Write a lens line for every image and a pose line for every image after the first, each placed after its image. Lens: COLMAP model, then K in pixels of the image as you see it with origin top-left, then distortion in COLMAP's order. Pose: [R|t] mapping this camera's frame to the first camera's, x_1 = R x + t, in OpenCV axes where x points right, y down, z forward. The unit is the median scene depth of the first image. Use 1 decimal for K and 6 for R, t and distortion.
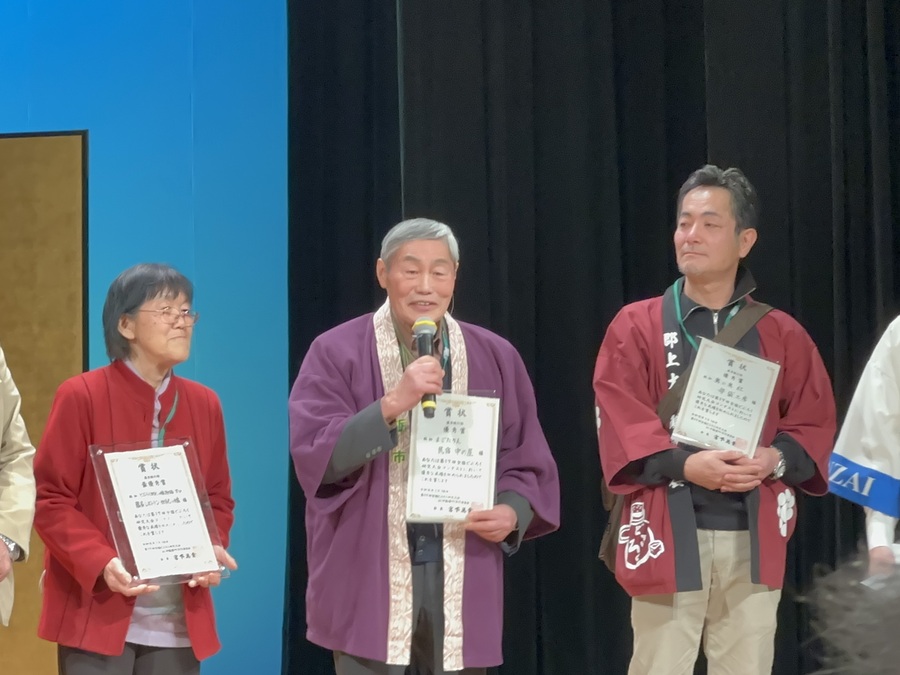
lens RADIAL K [[2939.0, 0, 450.0], [0, 2939.0, 337.5], [0, 0, 1]] dist [-0.026976, 0.000000]
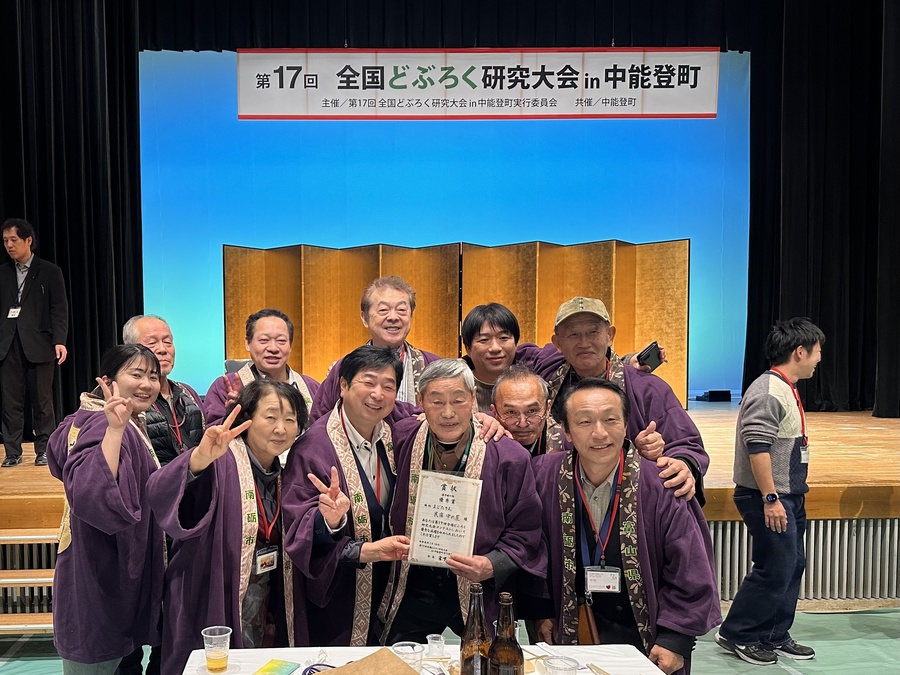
lens RADIAL K [[628.2, 0, 444.5], [0, 628.2, 334.8], [0, 0, 1]] dist [-0.003272, 0.003757]
pose [[0.863542, 0.031525, -0.503291, 0.149178], [0.008212, 0.997033, 0.076541, -0.070668], [0.504210, -0.070229, 0.860721, 0.746919]]
